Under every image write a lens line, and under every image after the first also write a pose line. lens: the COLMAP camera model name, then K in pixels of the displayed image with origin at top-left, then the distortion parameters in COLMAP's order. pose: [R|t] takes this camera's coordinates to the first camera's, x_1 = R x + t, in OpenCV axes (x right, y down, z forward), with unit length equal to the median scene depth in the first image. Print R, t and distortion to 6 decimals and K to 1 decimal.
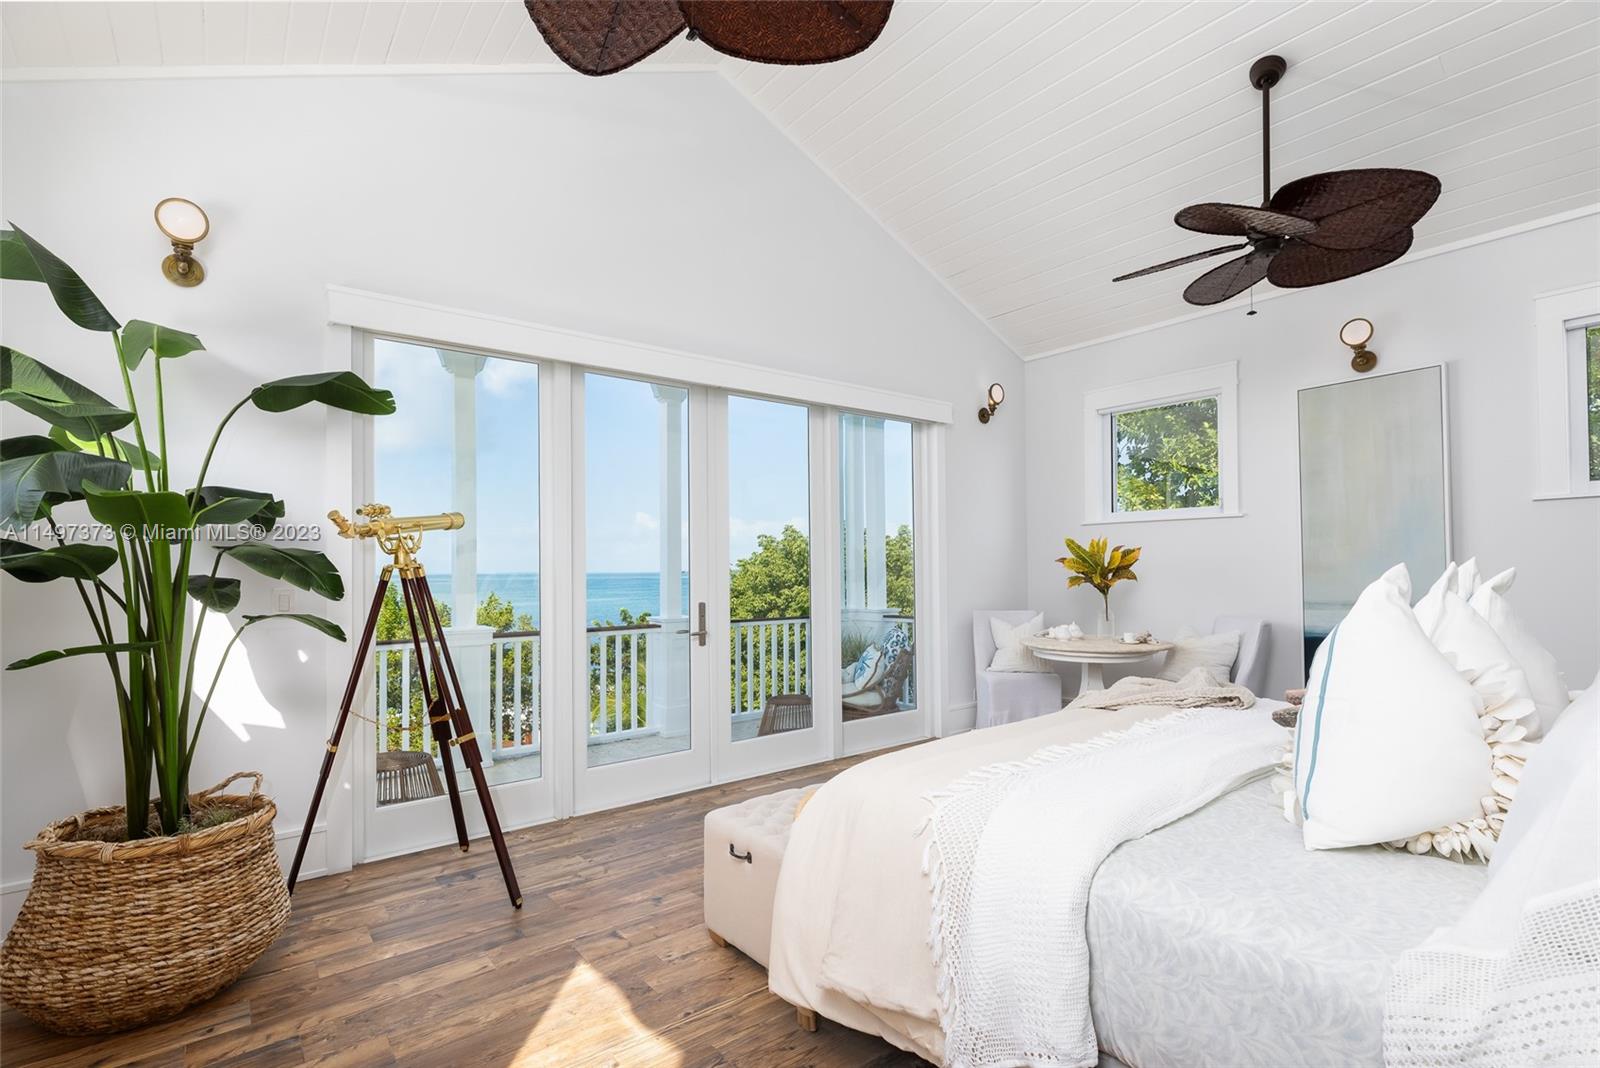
lens RADIAL K [[732.6, 0, 796.6], [0, 732.6, 542.9], [0, 0, 1]] dist [-0.000091, -0.000029]
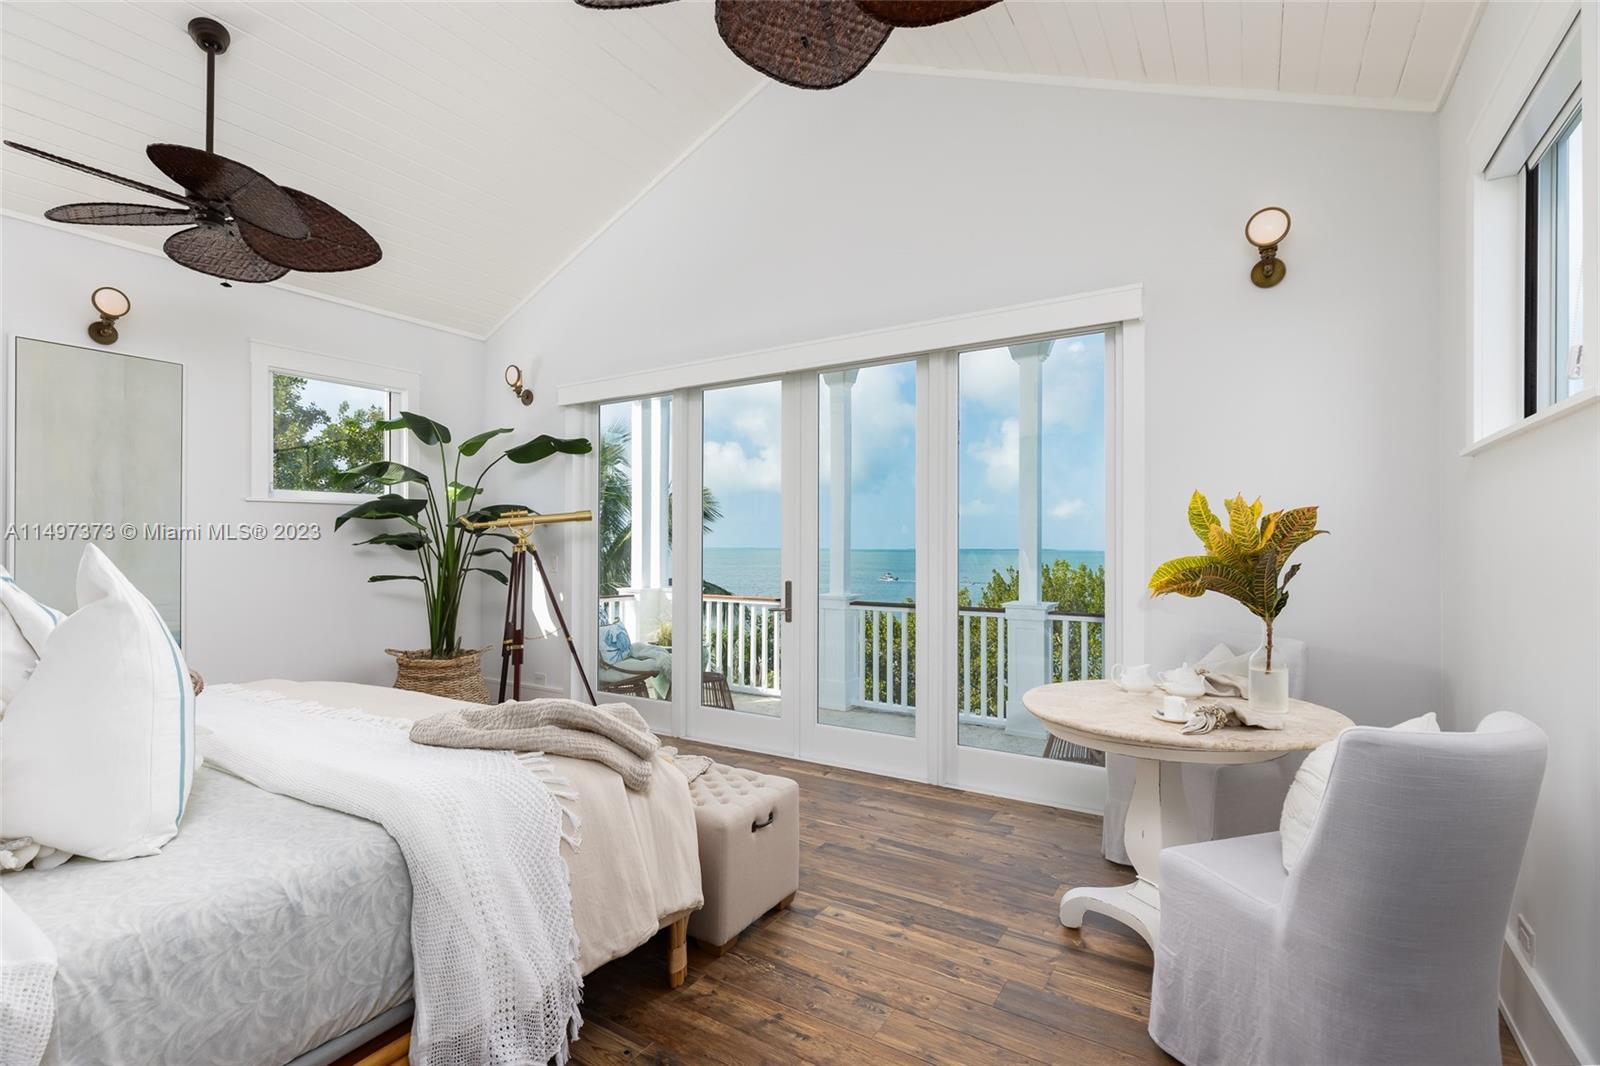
lens RADIAL K [[728.1, 0, 799.6], [0, 728.1, 527.3], [0, 0, 1]] dist [0.001645, 0.000205]
pose [[0.344211, -0.013055, -0.938802, 0.848724], [0.027519, 0.999614, -0.003811, 0.009211], [0.938489, -0.024523, 0.344437, 0.654185]]
